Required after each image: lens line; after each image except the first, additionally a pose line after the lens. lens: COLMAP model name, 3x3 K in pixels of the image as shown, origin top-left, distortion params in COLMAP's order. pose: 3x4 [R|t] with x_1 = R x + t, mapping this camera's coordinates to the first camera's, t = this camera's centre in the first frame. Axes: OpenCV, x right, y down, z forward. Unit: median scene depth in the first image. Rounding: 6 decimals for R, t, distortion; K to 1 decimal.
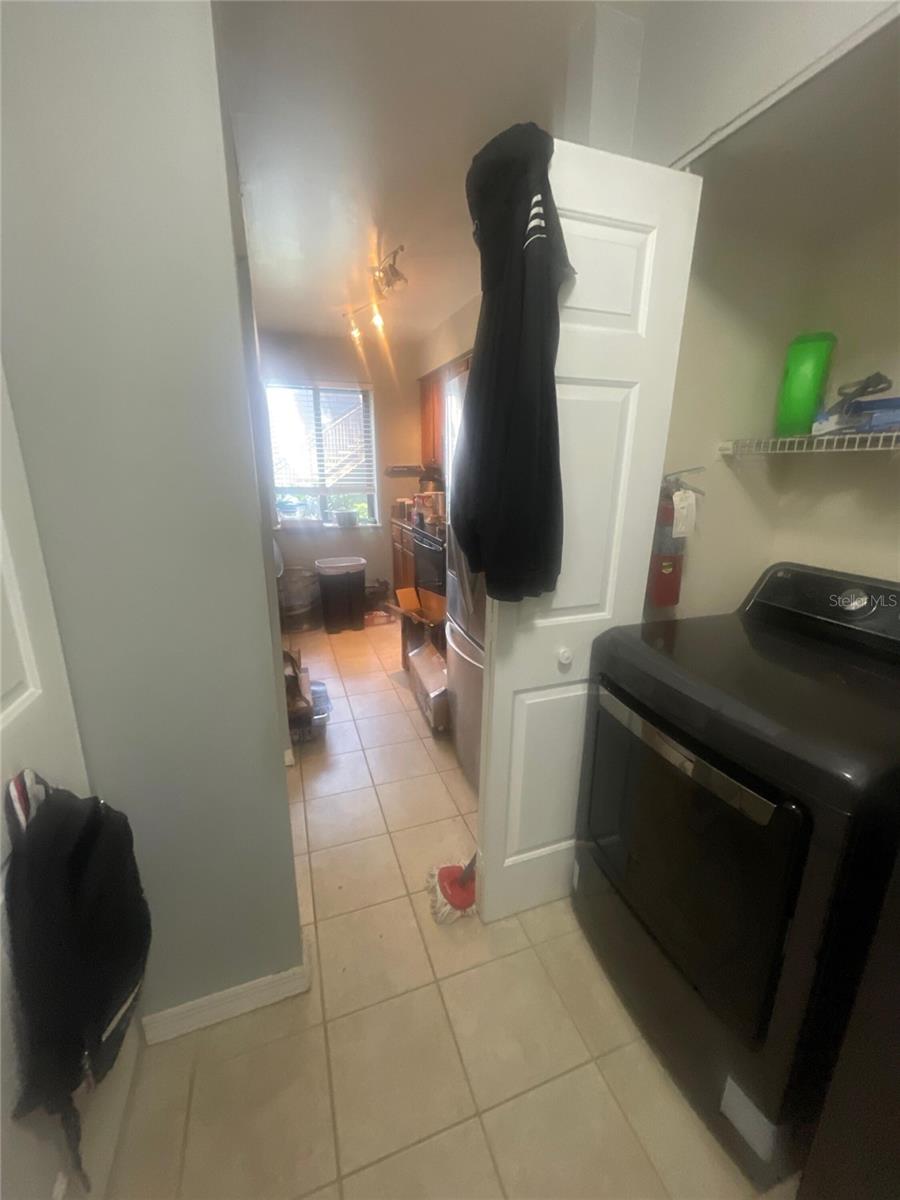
lens RADIAL K [[488.5, 0, 458.1], [0, 488.5, 602.4], [0, 0, 1]] dist [0.004219, 0.000440]
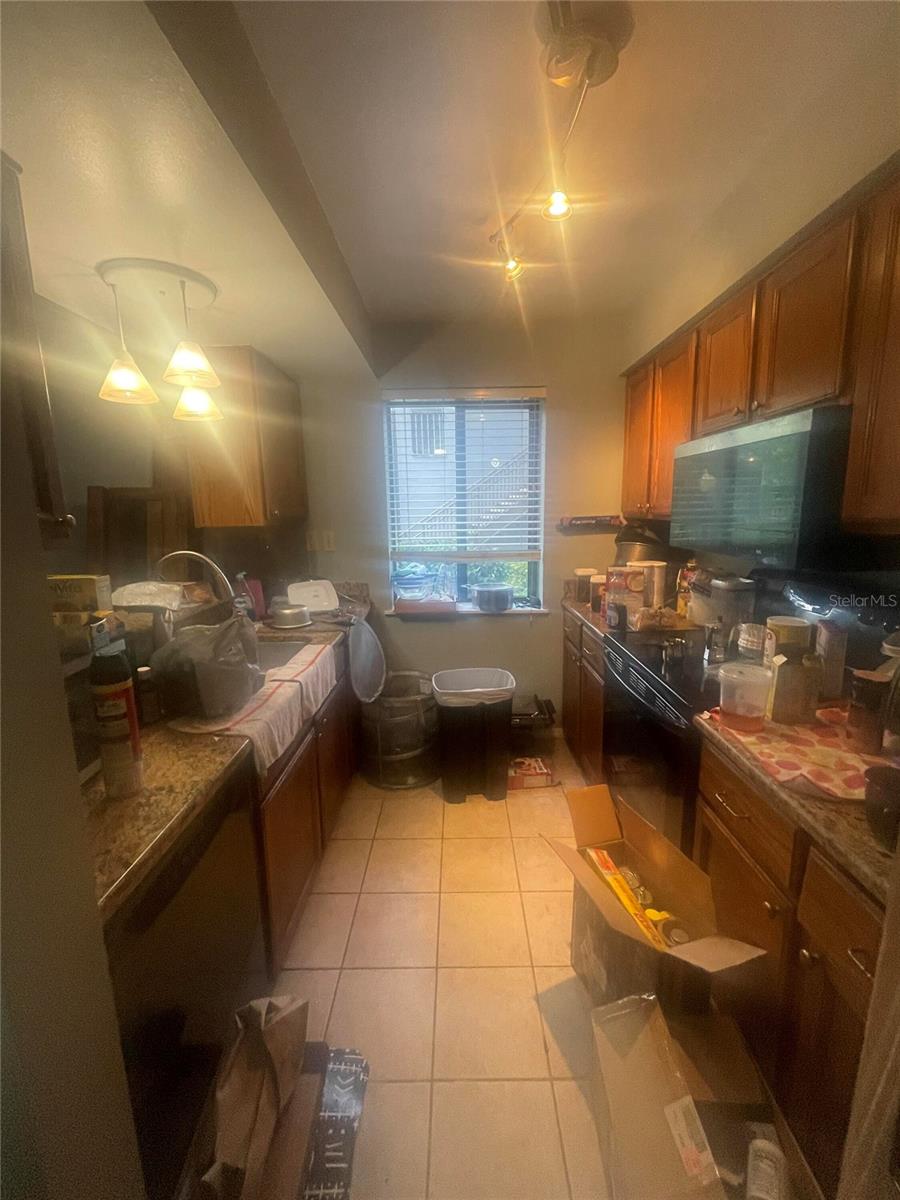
lens RADIAL K [[488.5, 0, 446.5], [0, 488.5, 599.5], [0, 0, 1]] dist [0.004219, 0.000440]
pose [[0.934882, 0.047463, -0.351772, -0.061423], [-0.076937, 0.994556, -0.070281, -0.123768], [0.346521, 0.092769, 0.933444, 0.388667]]
